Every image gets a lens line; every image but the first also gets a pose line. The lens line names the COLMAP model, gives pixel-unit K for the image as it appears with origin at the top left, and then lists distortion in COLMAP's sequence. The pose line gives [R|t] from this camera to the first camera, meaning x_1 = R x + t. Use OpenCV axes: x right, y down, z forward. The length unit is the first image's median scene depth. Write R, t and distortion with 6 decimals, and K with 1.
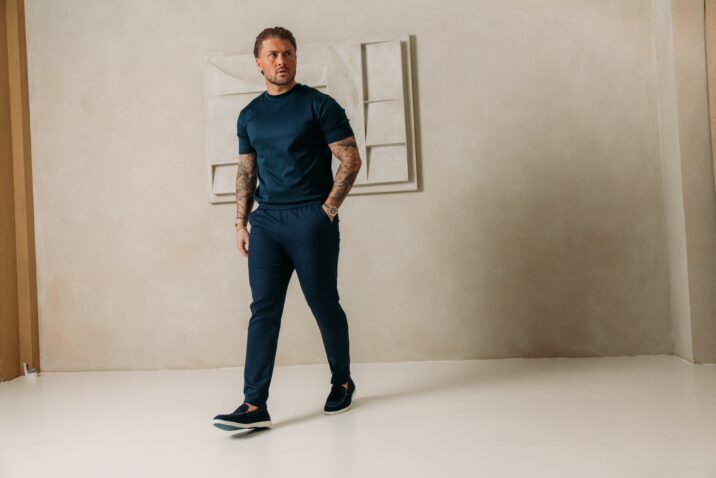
lens RADIAL K [[683.4, 0, 362.9], [0, 683.4, 236.2], [0, 0, 1]] dist [0.045914, 0.000000]
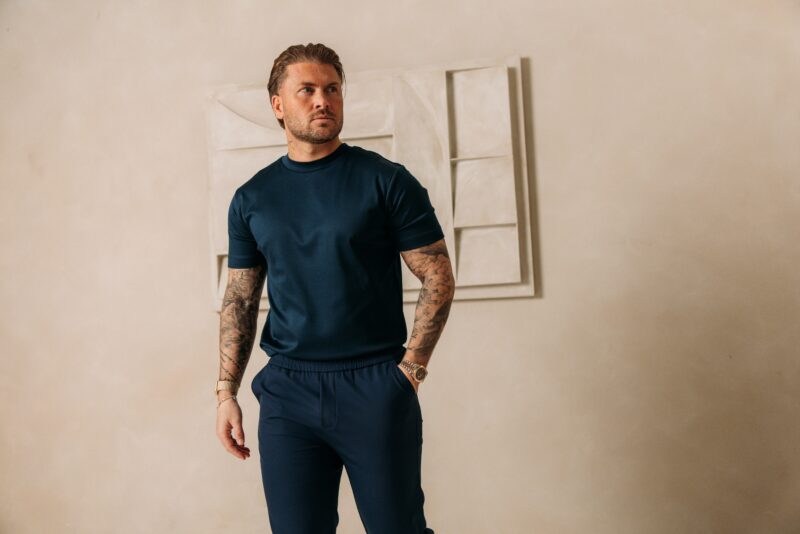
lens RADIAL K [[797.2, 0, 423.3], [0, 797.2, 267.0], [0, 0, 1]] dist [0.045570, 0.000000]
pose [[0.999974, -0.000825, -0.007120, -0.019325], [0.000572, 0.999370, -0.035479, -0.068219], [0.007144, 0.035474, 0.999345, 0.249536]]
